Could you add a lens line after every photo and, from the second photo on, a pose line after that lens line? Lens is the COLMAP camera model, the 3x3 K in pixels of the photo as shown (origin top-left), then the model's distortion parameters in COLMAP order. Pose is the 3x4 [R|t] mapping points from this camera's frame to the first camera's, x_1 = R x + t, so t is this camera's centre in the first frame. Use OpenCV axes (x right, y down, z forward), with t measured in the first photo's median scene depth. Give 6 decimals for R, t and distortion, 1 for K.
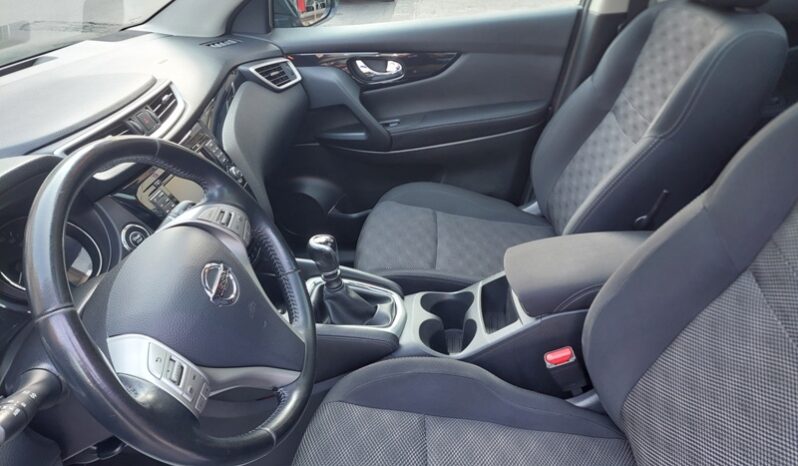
lens RADIAL K [[571.1, 0, 412.4], [0, 571.1, 220.2], [0, 0, 1]] dist [0.097568, -0.121186]
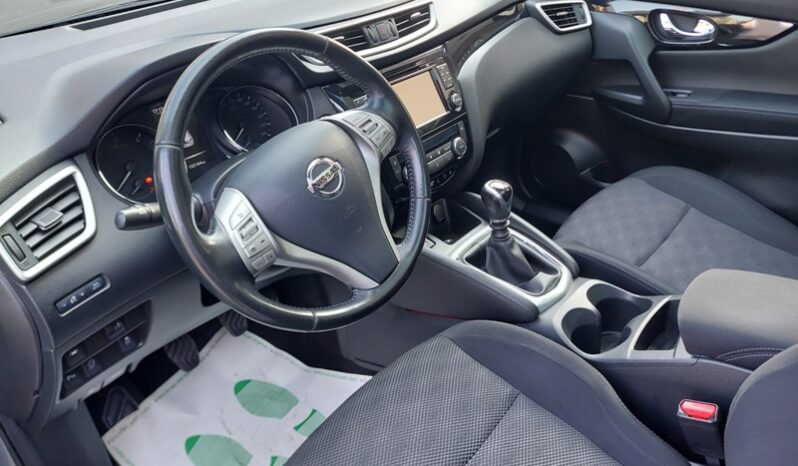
lens RADIAL K [[579.4, 0, 403.3], [0, 579.4, 232.0], [0, 0, 1]] dist [0.018207, -0.002558]
pose [[0.790558, 0.341680, -0.508205, 0.198574], [-0.289277, 0.939811, 0.181864, -0.019847], [0.539756, 0.003238, 0.841815, 0.071308]]
